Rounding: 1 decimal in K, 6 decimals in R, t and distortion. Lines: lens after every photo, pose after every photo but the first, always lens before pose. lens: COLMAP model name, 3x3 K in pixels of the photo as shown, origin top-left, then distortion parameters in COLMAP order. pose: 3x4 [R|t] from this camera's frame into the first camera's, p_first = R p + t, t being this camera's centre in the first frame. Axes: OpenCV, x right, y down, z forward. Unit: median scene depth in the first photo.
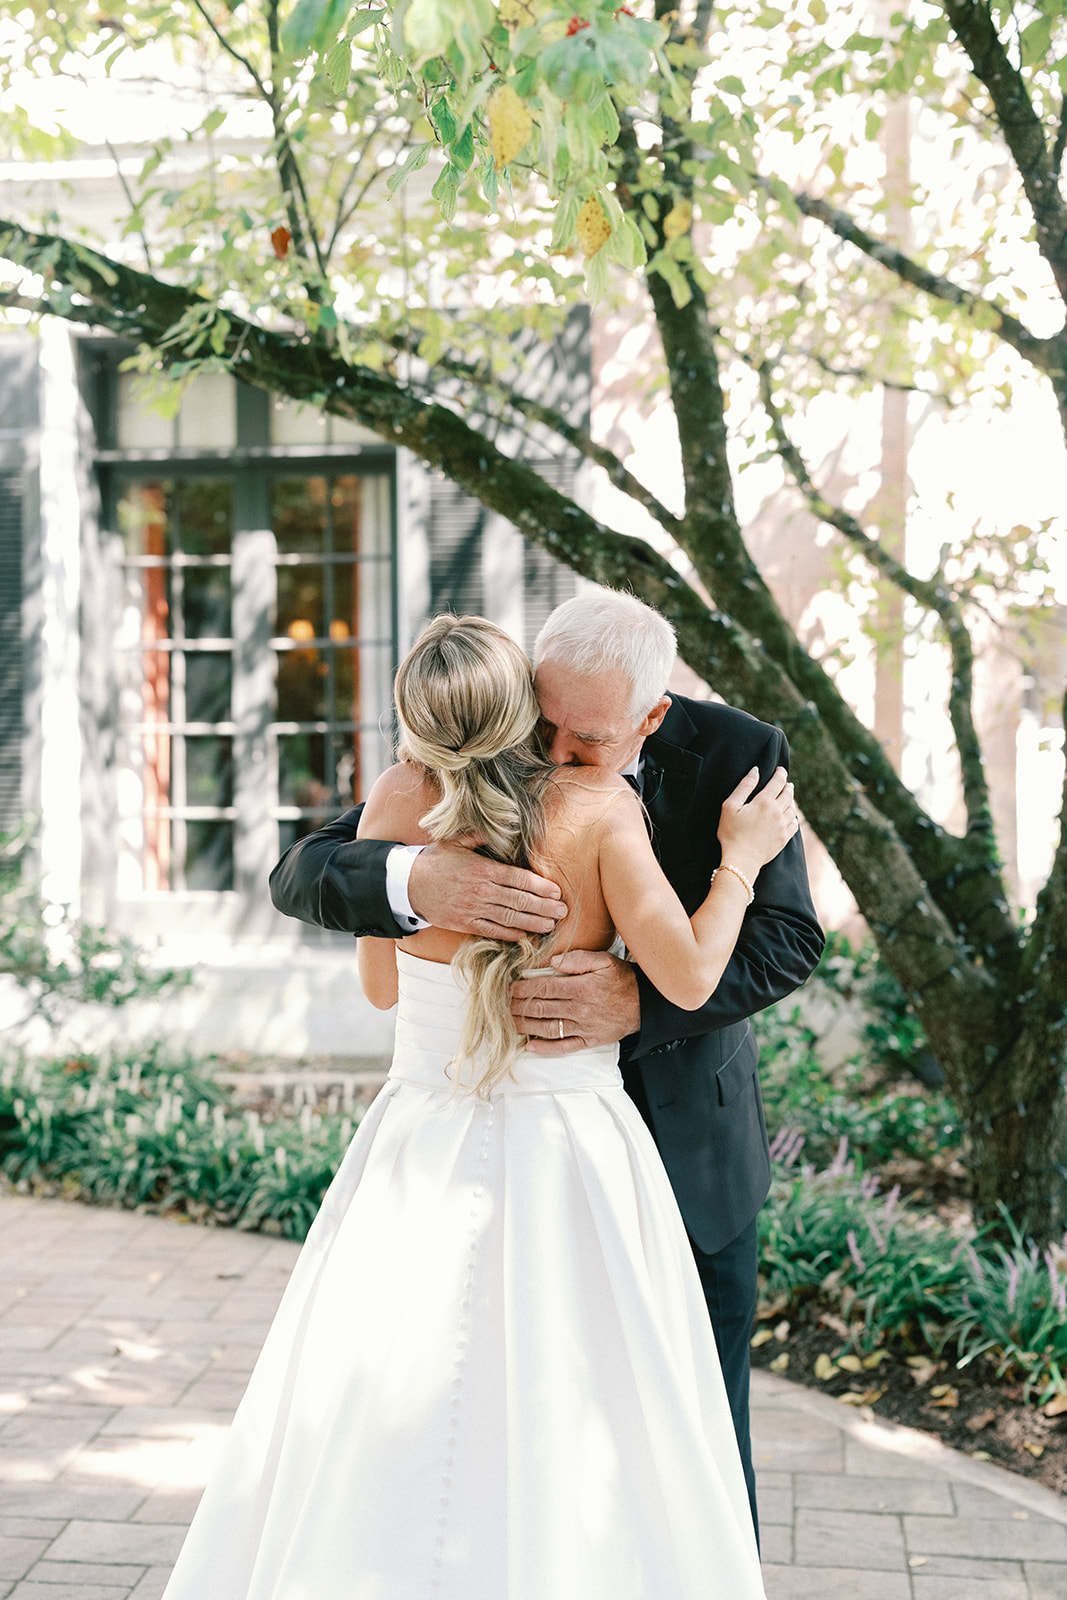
lens RADIAL K [[2539.0, 0, 533.5], [0, 2539.0, 800.0], [0, 0, 1]] dist [0.045985, 0.077858]
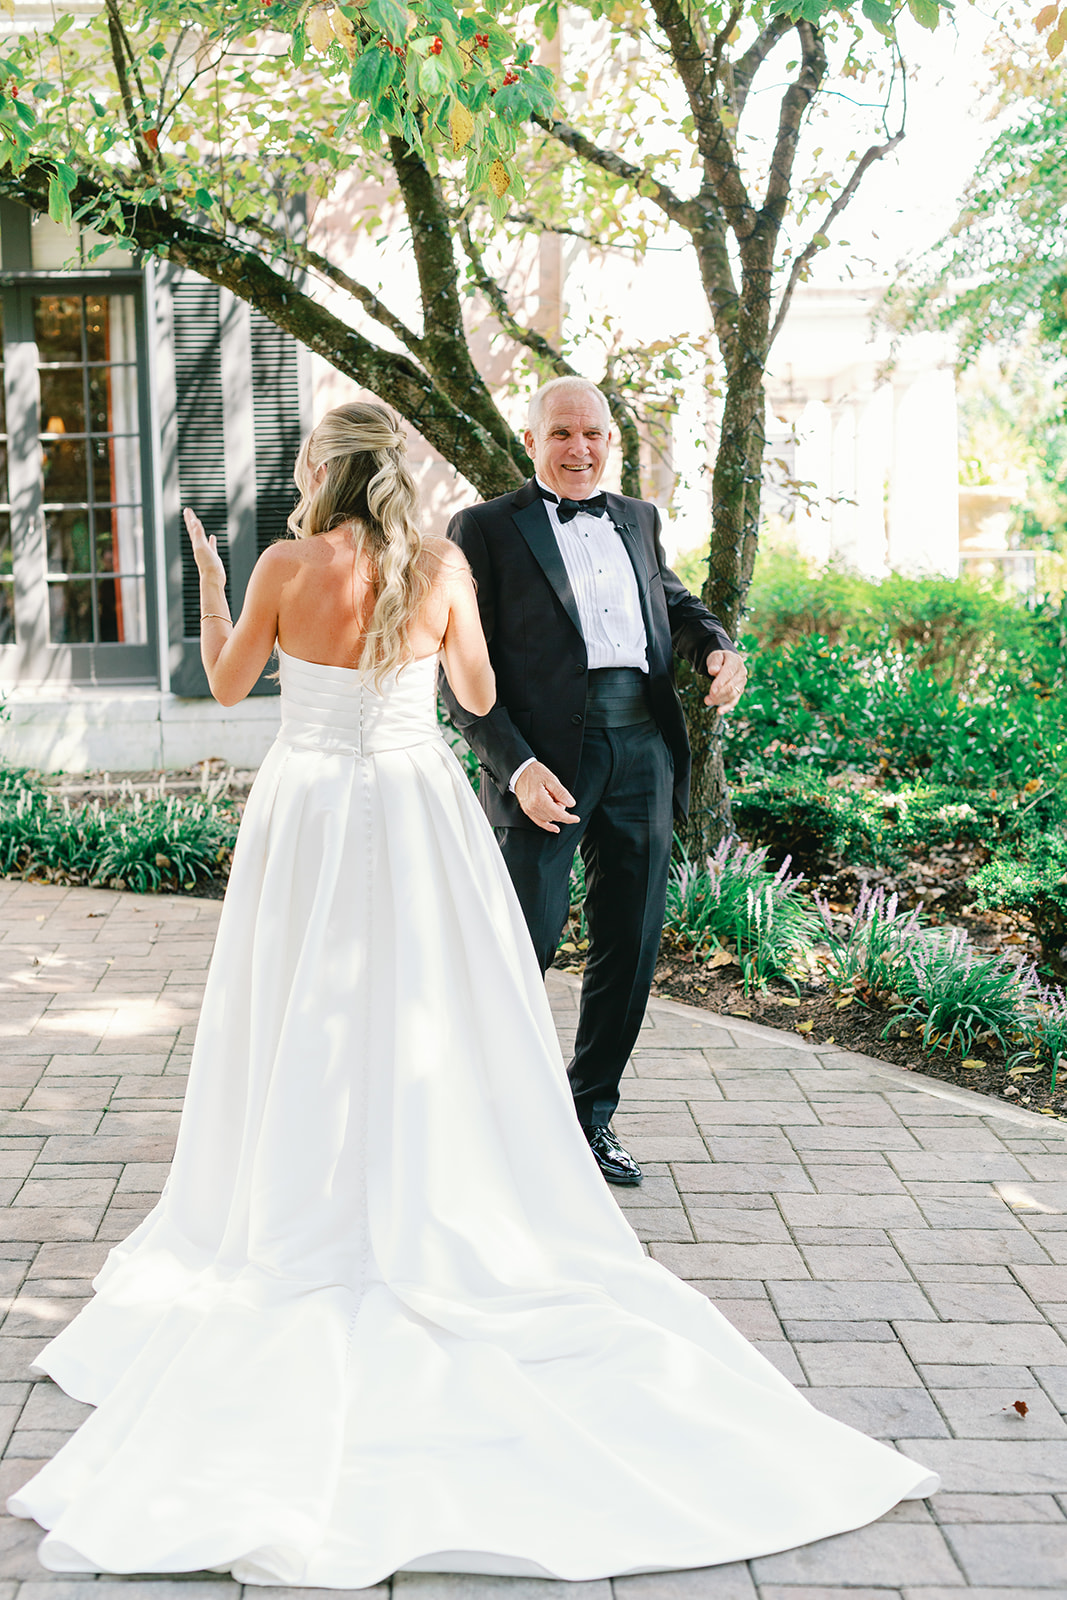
lens RADIAL K [[2209.9, 0, 533.5], [0, 2209.9, 800.0], [0, 0, 1]] dist [-0.006110, 0.441364]
pose [[0.988182, -0.029124, 0.150493, -0.061807], [0.013604, 0.994574, 0.103141, 0.009499], [-0.152680, -0.099875, 0.983216, -0.158699]]
